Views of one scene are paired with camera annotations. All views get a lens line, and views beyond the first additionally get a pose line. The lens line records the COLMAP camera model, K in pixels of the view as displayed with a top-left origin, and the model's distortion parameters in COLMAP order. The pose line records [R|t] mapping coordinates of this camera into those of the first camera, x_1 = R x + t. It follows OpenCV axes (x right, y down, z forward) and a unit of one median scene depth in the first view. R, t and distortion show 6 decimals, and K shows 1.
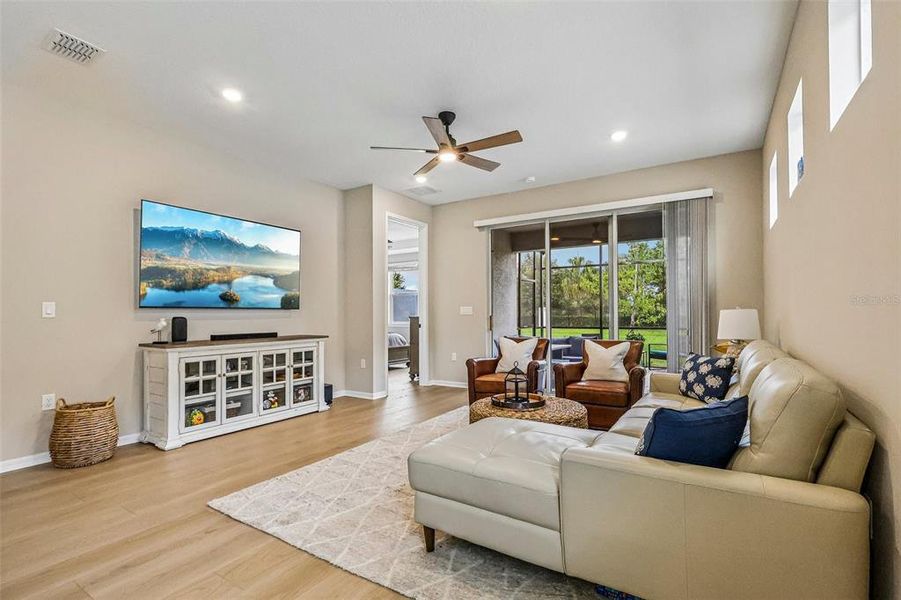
lens RADIAL K [[419.6, 0, 446.9], [0, 419.6, 309.2], [0, 0, 1]] dist [0.001522, 0.000130]
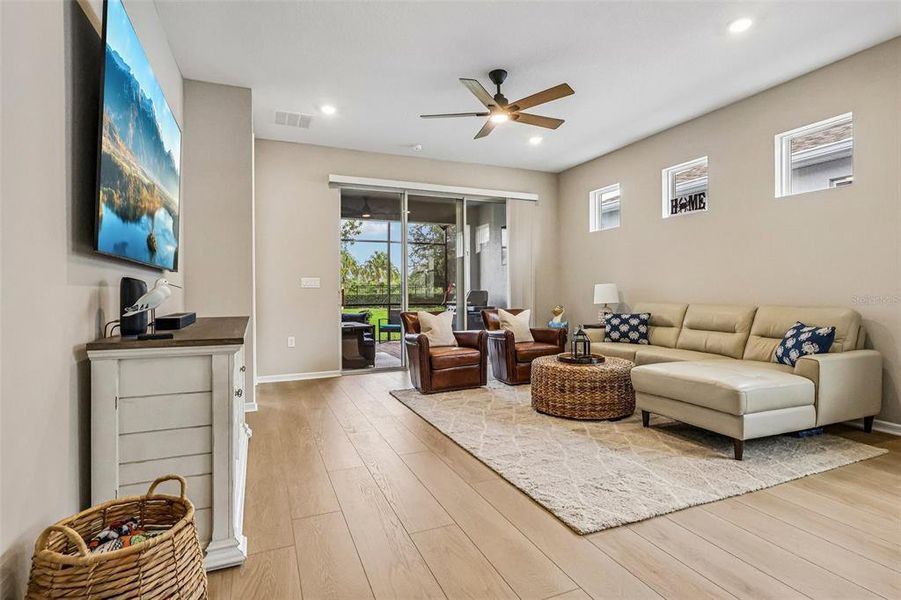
lens RADIAL K [[458.6, 0, 445.3], [0, 458.6, 294.2], [0, 0, 1]] dist [0.008399, 0.000931]
pose [[0.564986, -0.002135, 0.825097, -0.782991], [-0.006920, 0.999949, 0.007326, 0.024968], [-0.825071, -0.009849, 0.564943, 0.427864]]
